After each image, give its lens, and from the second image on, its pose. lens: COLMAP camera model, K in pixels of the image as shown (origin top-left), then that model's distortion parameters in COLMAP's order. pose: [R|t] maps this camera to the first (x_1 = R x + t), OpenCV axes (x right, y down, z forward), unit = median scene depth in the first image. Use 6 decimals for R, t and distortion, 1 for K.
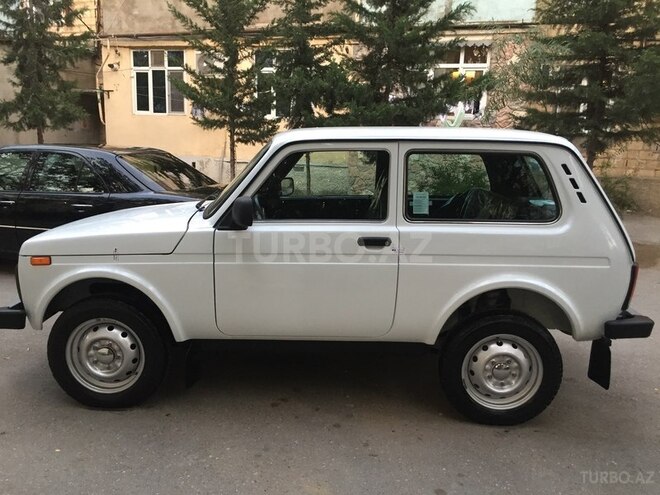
lens RADIAL K [[565.8, 0, 330.0], [0, 565.8, 247.5], [0, 0, 1]] dist [0.081680, -0.124214]
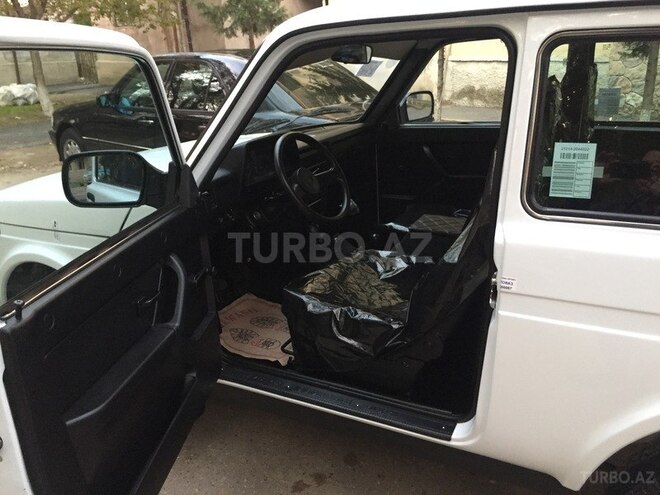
lens RADIAL K [[571.1, 0, 330.0], [0, 571.1, 247.5], [0, 0, 1]] dist [0.038534, -0.062294]
pose [[0.899963, 0.100292, -0.424274, 0.177891], [-0.027954, 0.984452, 0.173413, -0.087749], [0.435070, -0.144205, 0.888774, 0.535242]]
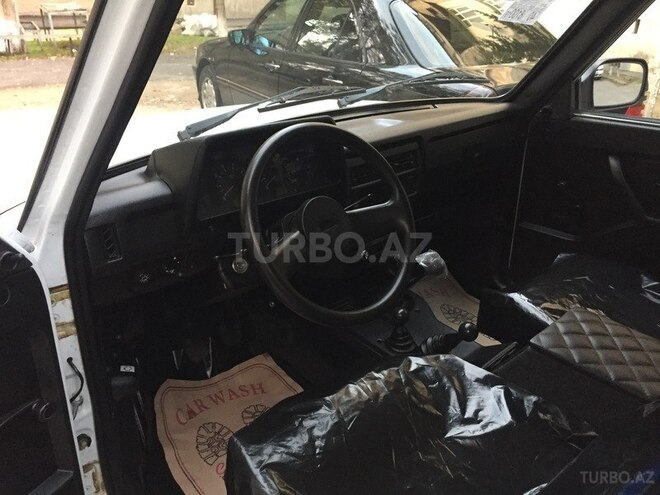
lens RADIAL K [[548.6, 0, 342.2], [0, 548.6, 249.1], [0, 0, 1]] dist [0.098055, 0.002907]
pose [[0.727089, 0.288349, -0.623054, 0.079759], [-0.135876, 0.950011, 0.281100, -0.123477], [0.672963, -0.119727, 0.729922, 0.876505]]
